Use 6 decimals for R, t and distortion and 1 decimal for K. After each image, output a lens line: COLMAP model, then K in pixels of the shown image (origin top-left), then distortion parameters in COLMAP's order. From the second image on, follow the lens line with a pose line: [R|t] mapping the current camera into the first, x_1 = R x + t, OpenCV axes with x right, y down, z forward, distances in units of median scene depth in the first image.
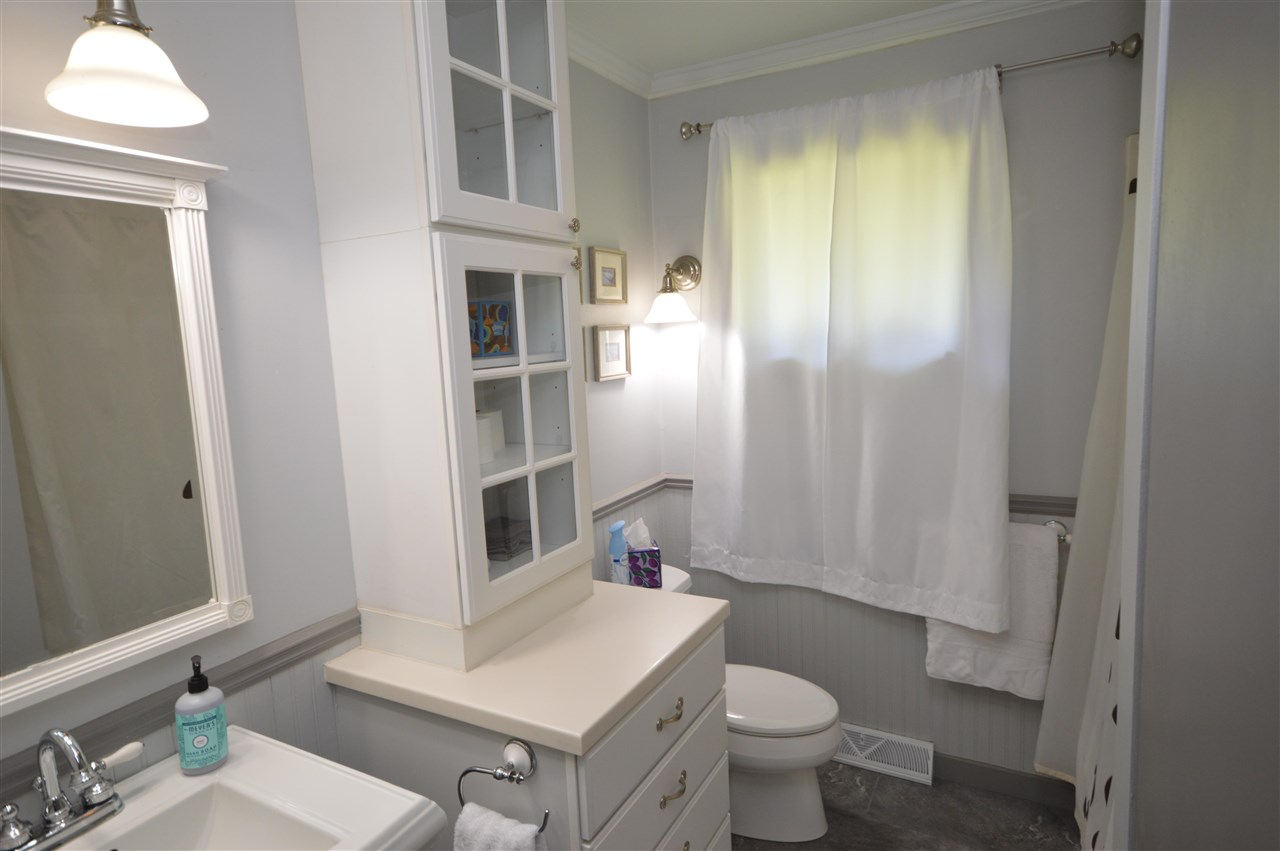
lens RADIAL K [[706.5, 0, 640.5], [0, 706.5, 428.3], [0, 0, 1]] dist [0.017143, -0.003104]
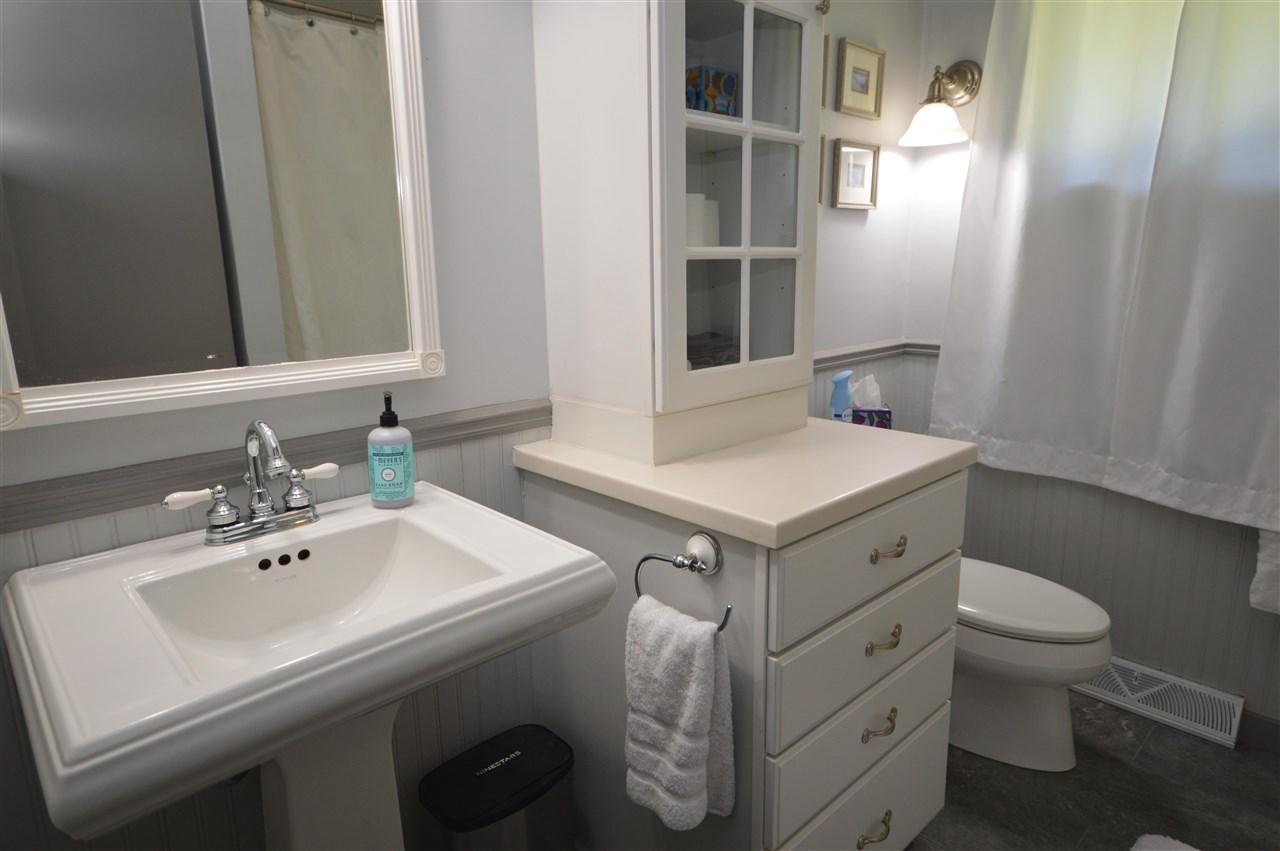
lens RADIAL K [[746.0, 0, 644.4], [0, 746.0, 421.0], [0, 0, 1]] dist [0.012110, 0.006103]
pose [[0.952805, 0.093159, -0.288936, 0.005530], [-0.067082, 0.992834, 0.098899, 0.121666], [0.296078, -0.074849, 0.952226, 0.065064]]
